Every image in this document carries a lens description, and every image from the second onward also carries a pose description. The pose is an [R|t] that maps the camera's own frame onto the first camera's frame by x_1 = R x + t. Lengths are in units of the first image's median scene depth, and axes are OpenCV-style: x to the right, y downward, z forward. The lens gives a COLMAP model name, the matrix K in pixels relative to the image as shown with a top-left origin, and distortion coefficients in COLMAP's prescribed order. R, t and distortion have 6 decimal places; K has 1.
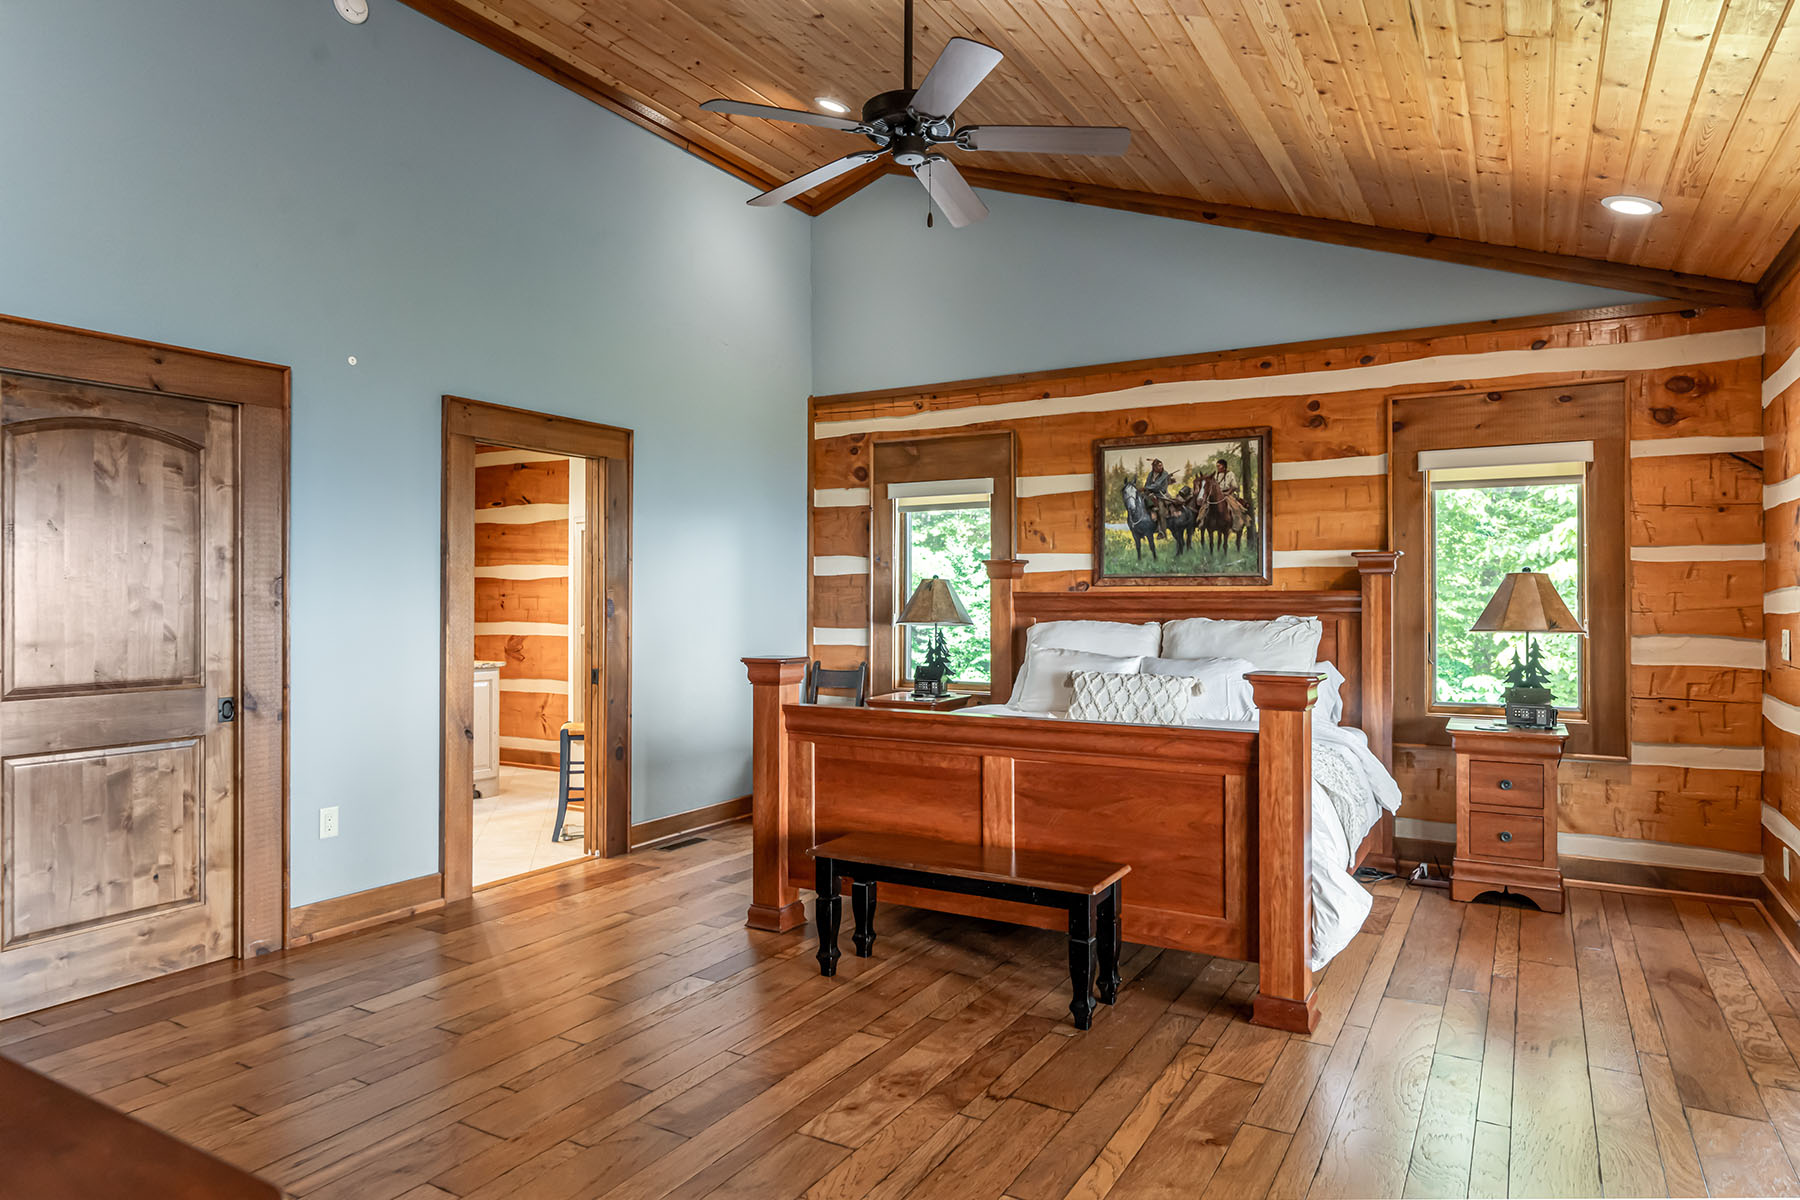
lens RADIAL K [[1095.1, 0, 900.0], [0, 1095.1, 600.0], [0, 0, 1]] dist [0.000887, 0.000606]
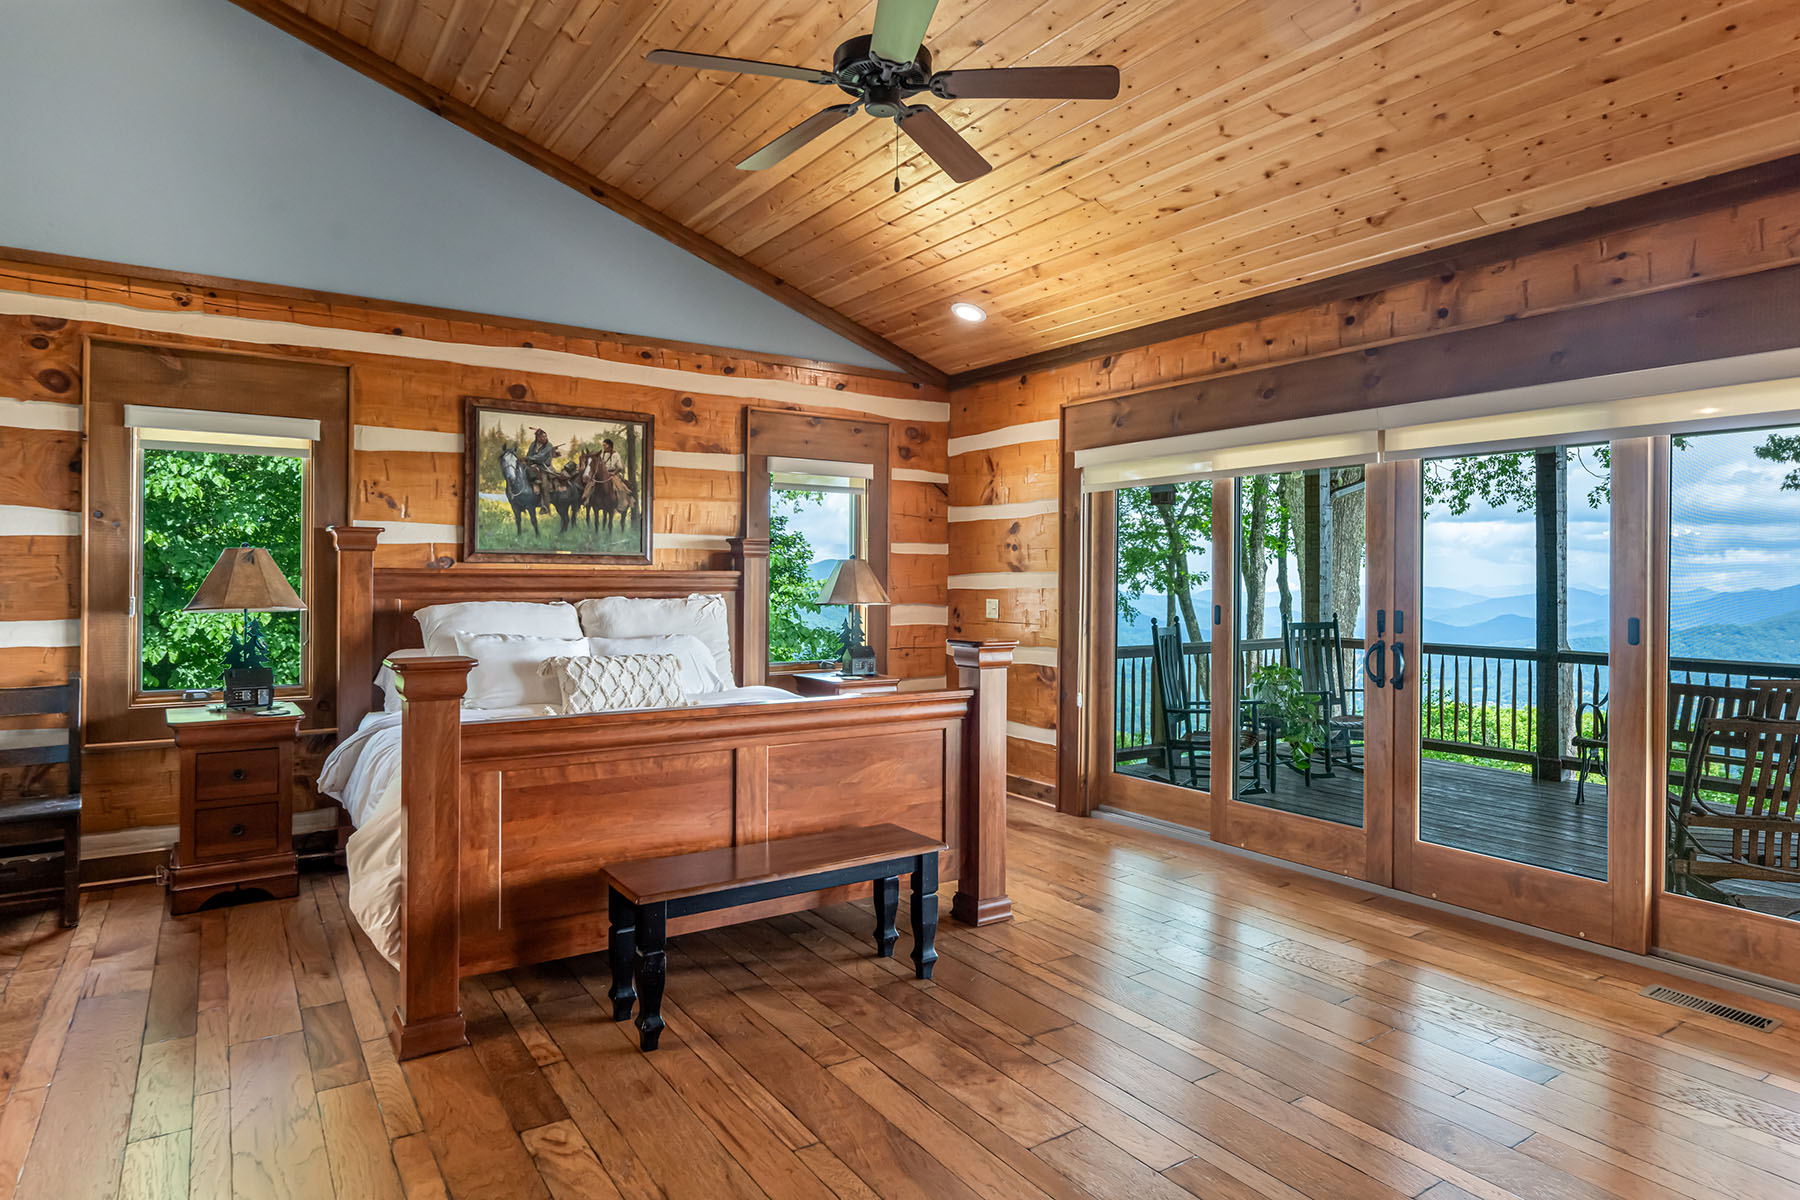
lens RADIAL K [[1040.8, 0, 898.2], [0, 1040.8, 580.9], [0, 0, 1]] dist [-0.000027, -0.000837]
pose [[0.427568, 0.000978, 0.903983, -0.457847], [-0.004752, 0.999988, 0.001166, -0.000360], [-0.903971, -0.004794, 0.427567, 0.348564]]
